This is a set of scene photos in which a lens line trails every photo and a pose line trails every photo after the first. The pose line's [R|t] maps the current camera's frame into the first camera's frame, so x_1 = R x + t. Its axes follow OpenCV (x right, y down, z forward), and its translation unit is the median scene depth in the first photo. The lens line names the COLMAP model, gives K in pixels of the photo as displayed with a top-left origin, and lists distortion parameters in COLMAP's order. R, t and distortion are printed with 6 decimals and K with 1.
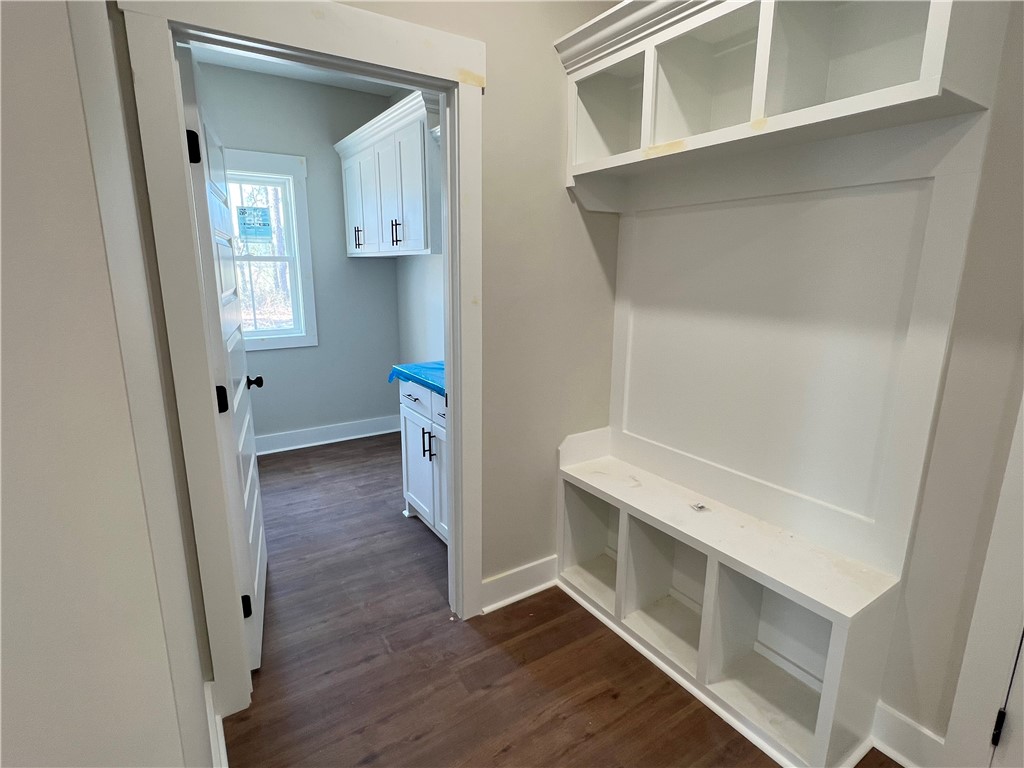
lens RADIAL K [[520.4, 0, 508.0], [0, 520.4, 383.7], [0, 0, 1]] dist [-0.003273, 0.000817]
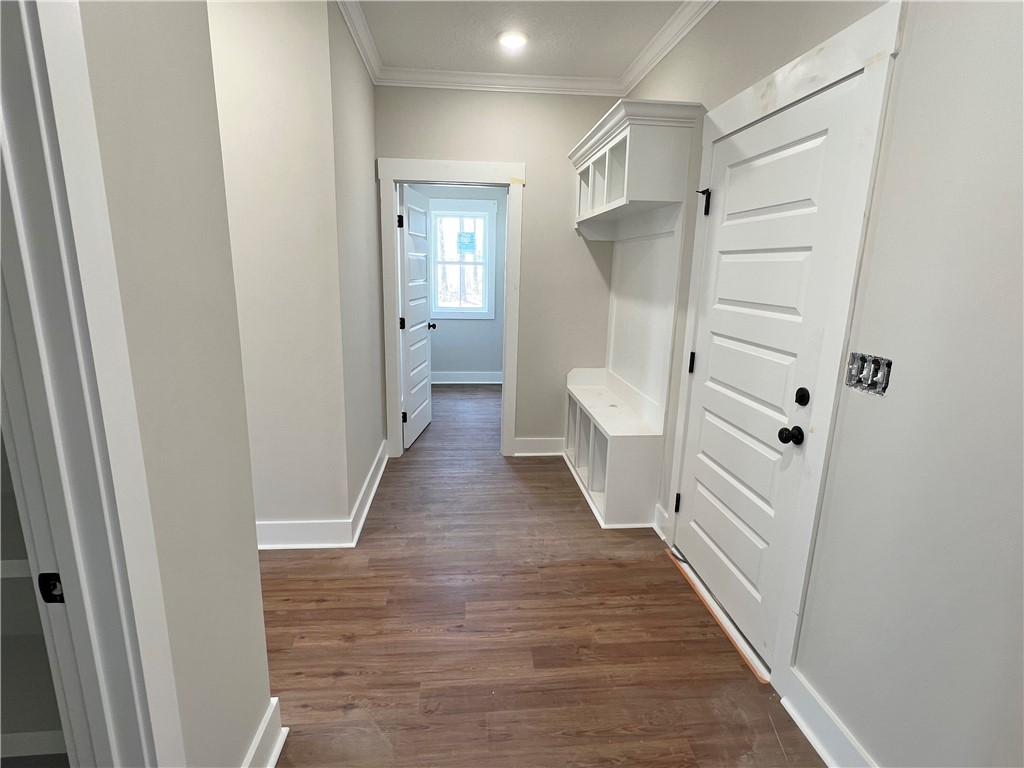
lens RADIAL K [[520.4, 0, 512.3], [0, 520.4, 384.9], [0, 0, 1]] dist [-0.003273, 0.000817]
pose [[0.886067, 0.117218, -0.448493, 0.775545], [-0.118487, 0.992632, 0.025344, 0.146121], [0.448159, 0.030684, 0.893427, -0.700088]]
